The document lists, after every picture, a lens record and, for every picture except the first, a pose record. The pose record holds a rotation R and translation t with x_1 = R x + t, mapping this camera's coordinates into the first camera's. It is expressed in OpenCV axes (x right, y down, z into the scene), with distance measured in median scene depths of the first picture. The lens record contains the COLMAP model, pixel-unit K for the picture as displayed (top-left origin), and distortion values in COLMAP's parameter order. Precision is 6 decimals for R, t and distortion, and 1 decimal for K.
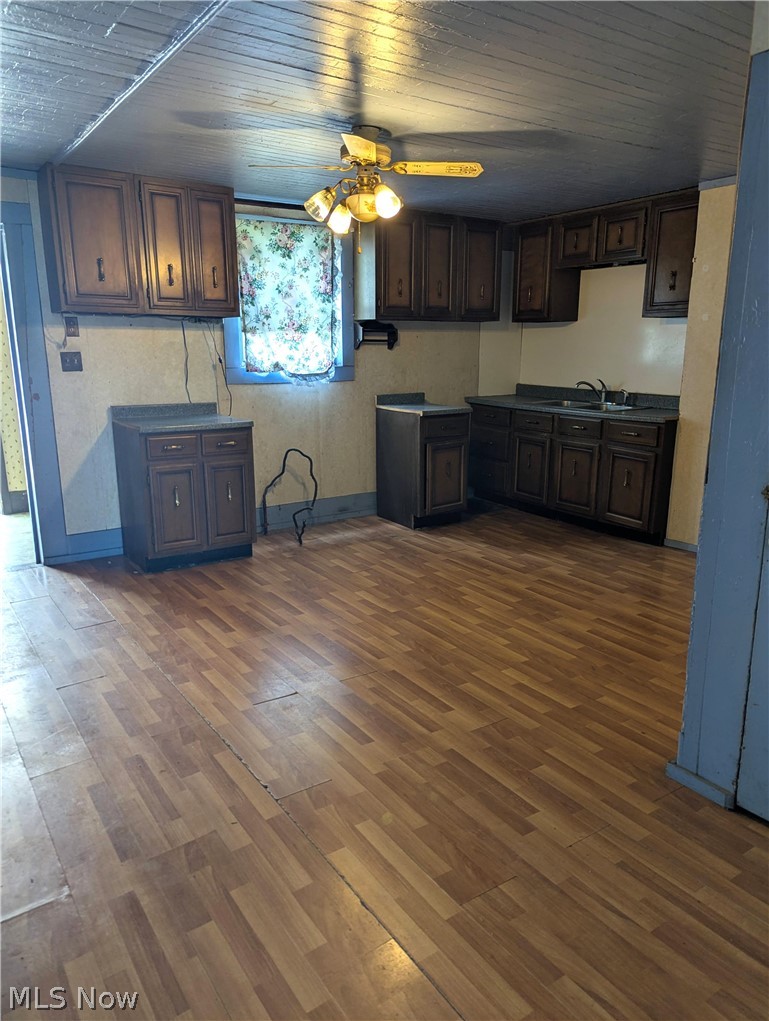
lens RADIAL K [[717.3, 0, 384.4], [0, 717.3, 509.1], [0, 0, 1]] dist [0.050530, -0.010550]
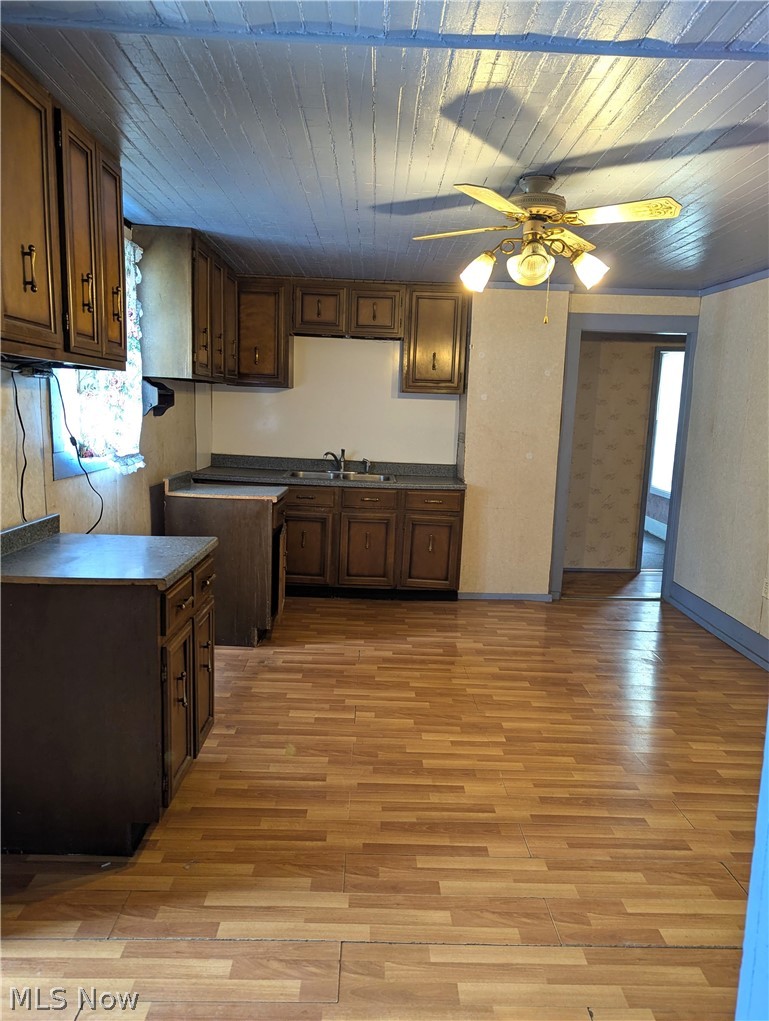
lens RADIAL K [[717.3, 0, 383.9], [0, 717.3, 516.2], [0, 0, 1]] dist [0.050530, -0.010550]
pose [[0.557066, -0.112532, 0.822809, -0.580231], [0.154468, 0.987527, 0.030481, -0.129766], [-0.815976, 0.110118, 0.567501, 0.478497]]
